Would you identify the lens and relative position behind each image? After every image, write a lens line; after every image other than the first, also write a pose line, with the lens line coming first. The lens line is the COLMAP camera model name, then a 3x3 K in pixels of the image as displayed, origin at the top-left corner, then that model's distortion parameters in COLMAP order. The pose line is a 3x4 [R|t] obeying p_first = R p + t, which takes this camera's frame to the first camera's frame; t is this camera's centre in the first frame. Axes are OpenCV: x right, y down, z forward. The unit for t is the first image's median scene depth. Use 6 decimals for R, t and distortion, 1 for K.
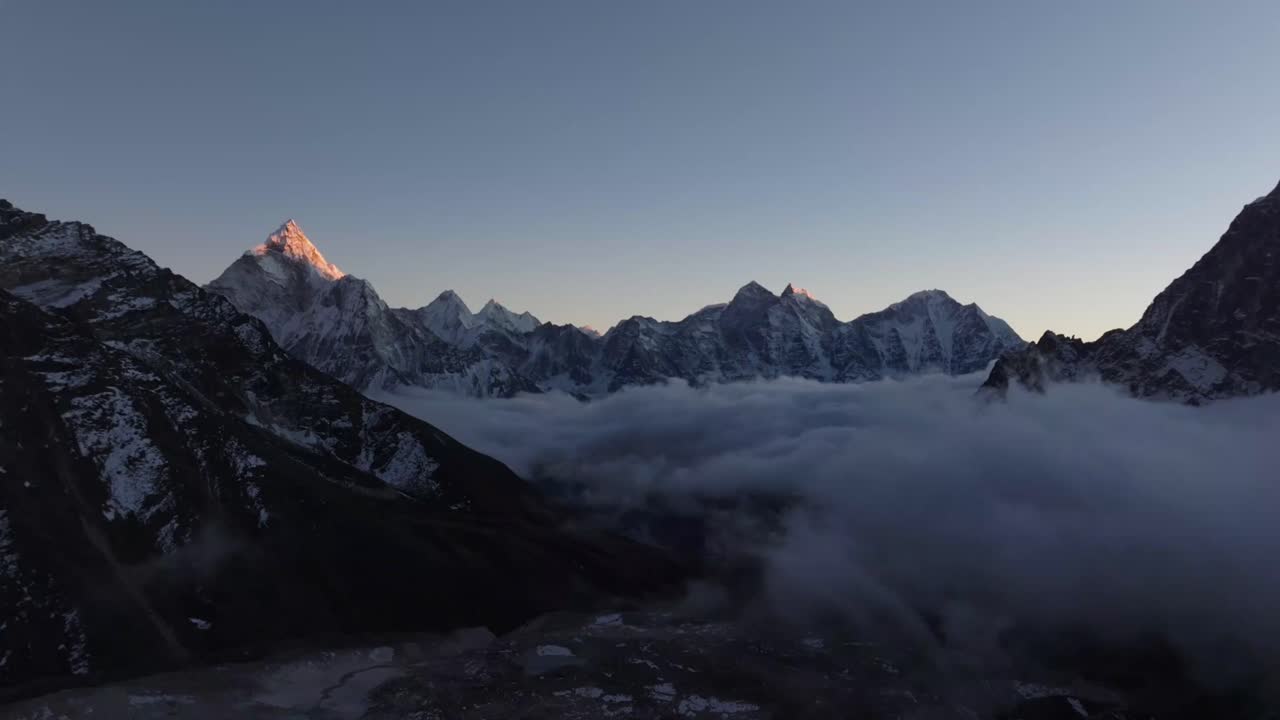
lens RADIAL K [[618.4, 0, 641.2], [0, 618.4, 342.4], [0, 0, 1]] dist [-0.000705, -0.001338]
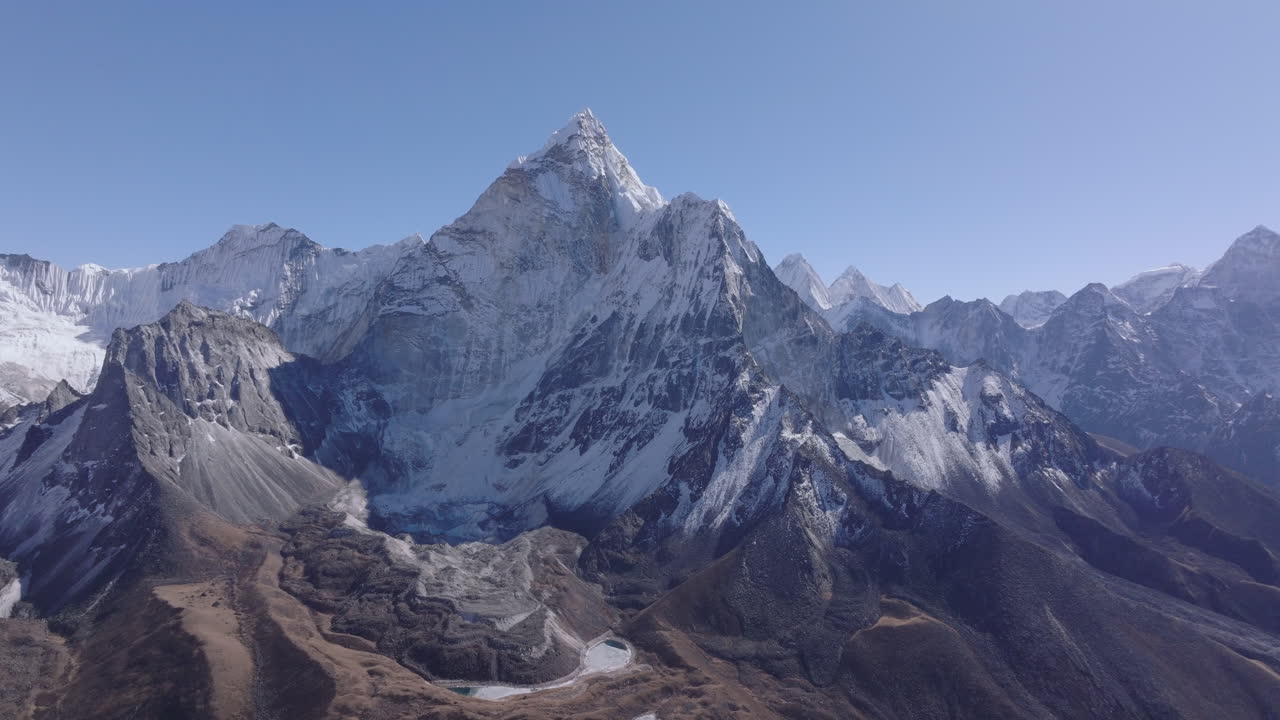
lens RADIAL K [[618.4, 0, 641.2], [0, 618.4, 342.4], [0, 0, 1]] dist [-0.000705, -0.001338]
pose [[0.896253, 0.007000, -0.443488, -0.289751], [0.003907, 0.999712, 0.023675, -0.002728], [0.443526, -0.022951, 0.895968, 0.547199]]
